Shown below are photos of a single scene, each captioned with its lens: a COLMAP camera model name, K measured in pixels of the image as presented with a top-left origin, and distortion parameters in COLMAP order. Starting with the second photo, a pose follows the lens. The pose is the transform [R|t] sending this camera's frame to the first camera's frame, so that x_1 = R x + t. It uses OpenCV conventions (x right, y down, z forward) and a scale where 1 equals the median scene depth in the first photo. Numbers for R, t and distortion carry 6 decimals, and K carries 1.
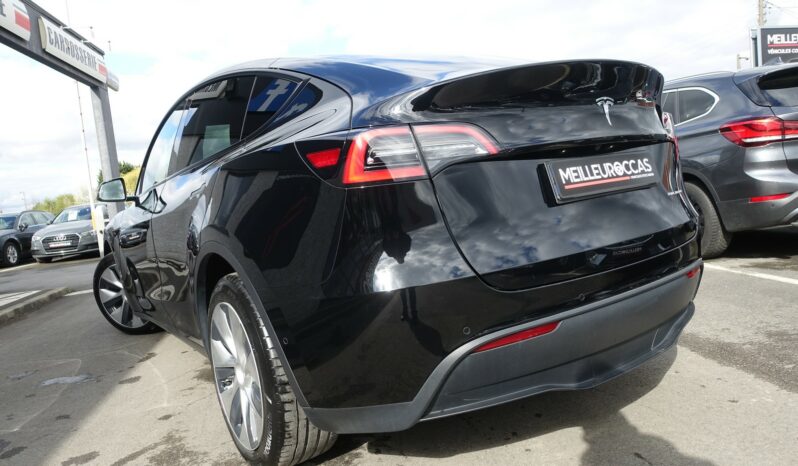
lens RADIAL K [[547.5, 0, 398.9], [0, 547.5, 230.7], [0, 0, 1]] dist [-0.002347, -0.002833]
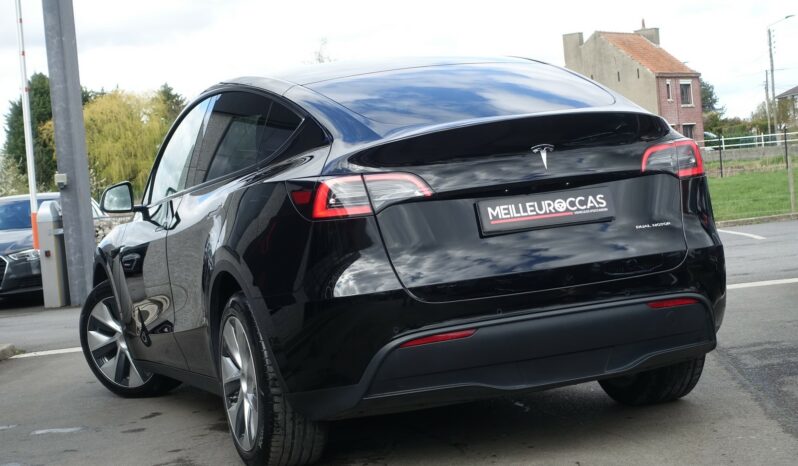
lens RADIAL K [[1550.7, 0, 399.7], [0, 1550.7, 232.1], [0, 0, 1]] dist [-0.001311, 0.000000]
pose [[0.968900, 0.022852, -0.246397, 0.827490], [-0.028872, 0.999366, -0.020845, 0.017806], [0.245764, 0.027311, 0.968945, -2.083886]]
